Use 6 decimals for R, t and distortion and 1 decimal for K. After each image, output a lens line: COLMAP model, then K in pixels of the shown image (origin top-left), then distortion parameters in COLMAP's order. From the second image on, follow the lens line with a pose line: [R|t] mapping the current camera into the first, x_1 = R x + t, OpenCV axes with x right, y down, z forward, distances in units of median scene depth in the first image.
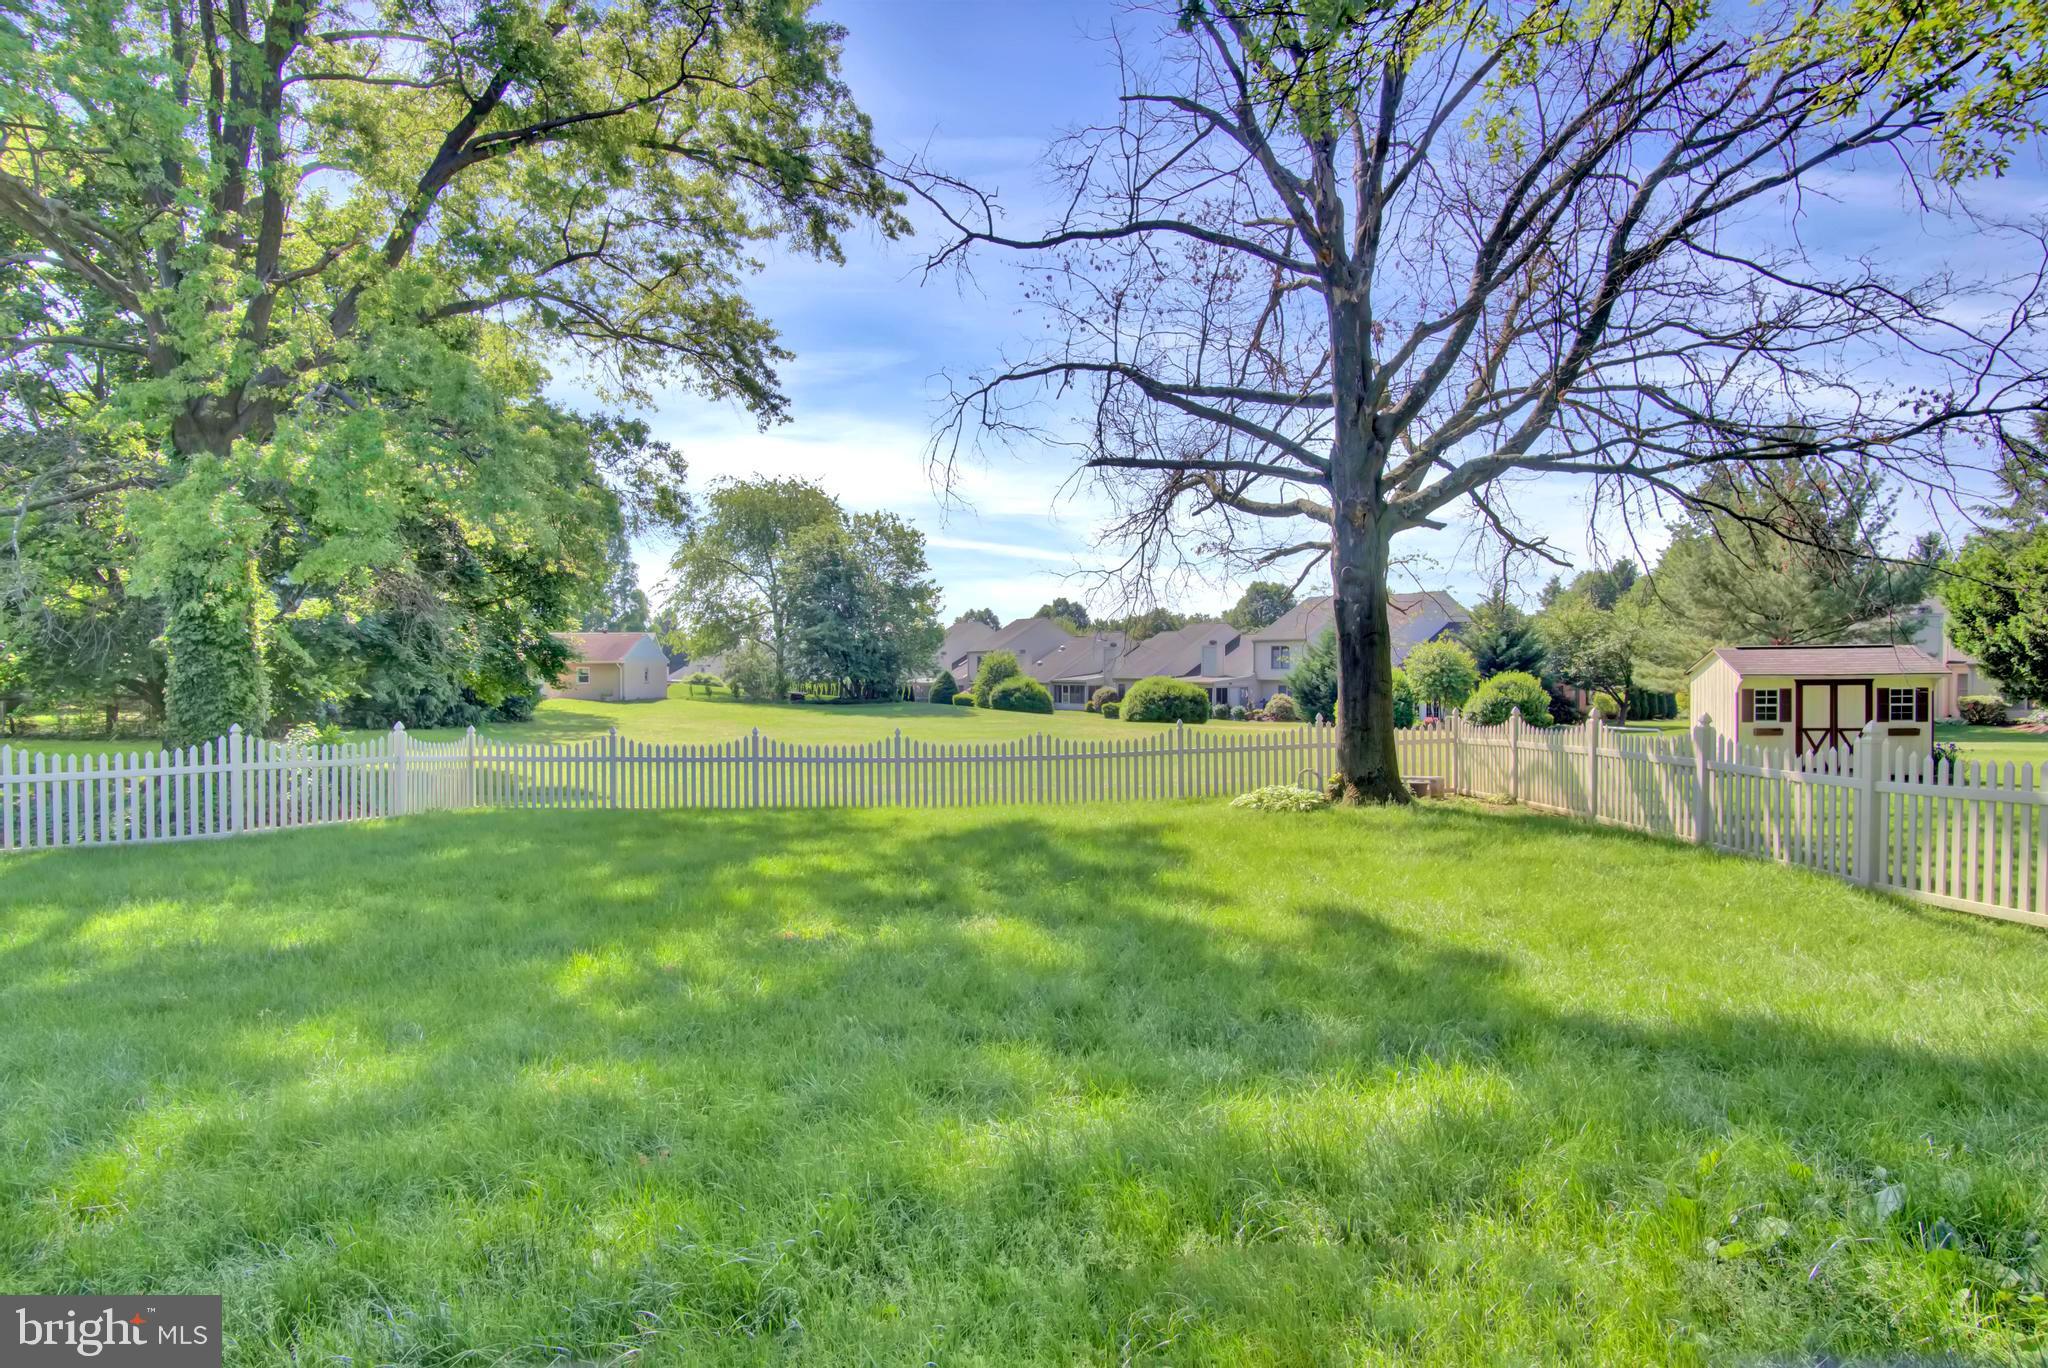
lens RADIAL K [[1099.2, 0, 1020.3], [0, 1099.2, 680.5], [0, 0, 1]] dist [-0.024919, 0.000186]
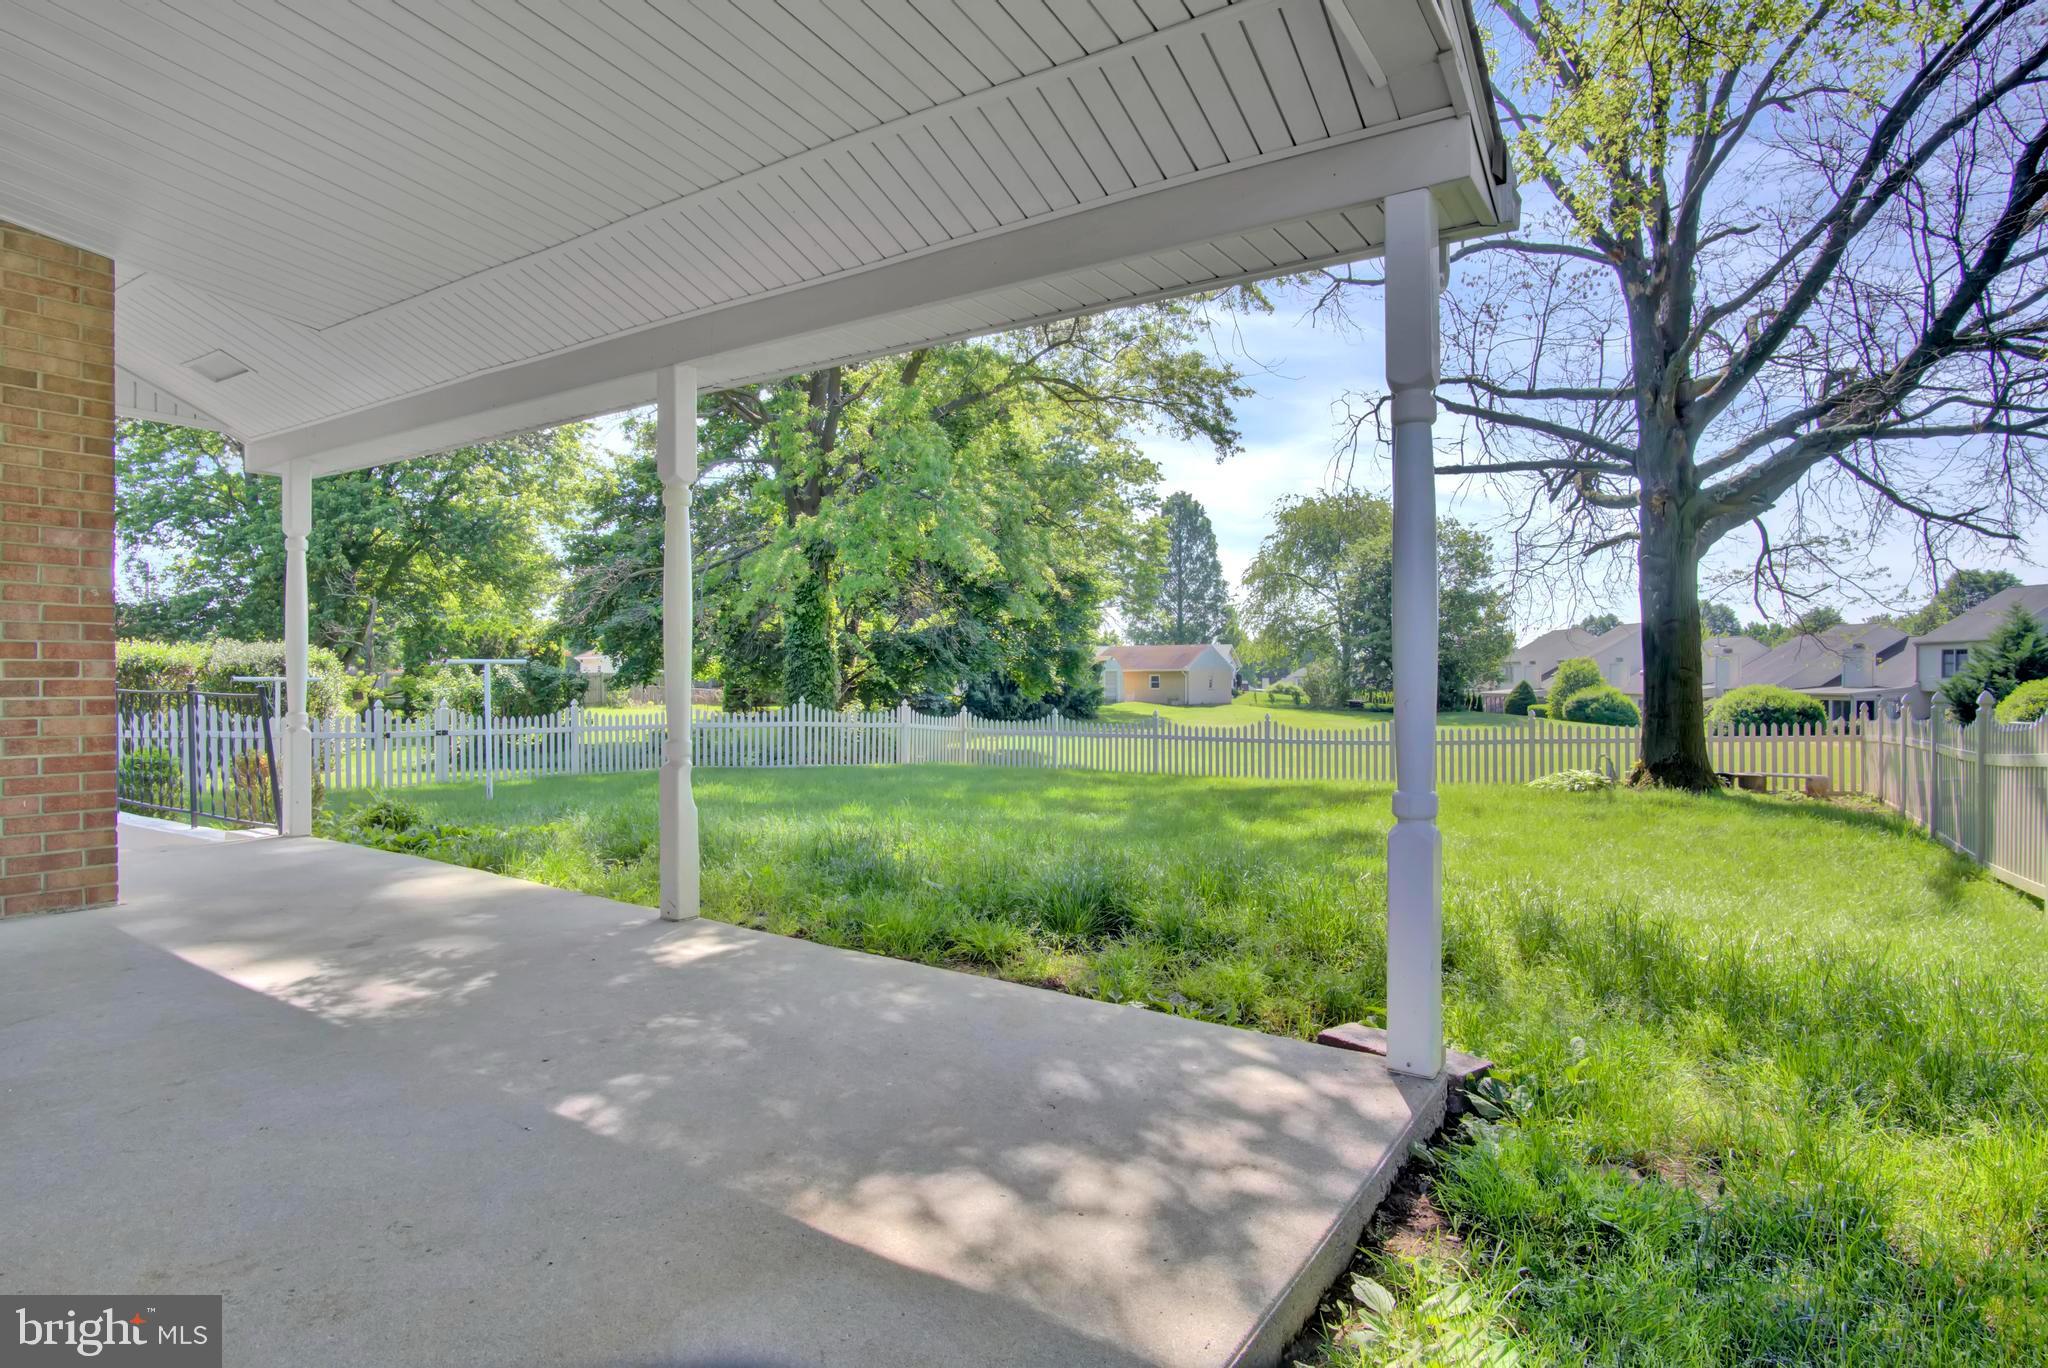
lens RADIAL K [[1099.2, 0, 1022.2], [0, 1099.2, 681.0], [0, 0, 1]] dist [-0.024919, 0.000186]
pose [[0.850427, 0.002789, -0.526085, 0.148119], [-0.009390, 0.999907, -0.009879, 0.012185], [0.526009, 0.013342, 0.850374, -0.068668]]
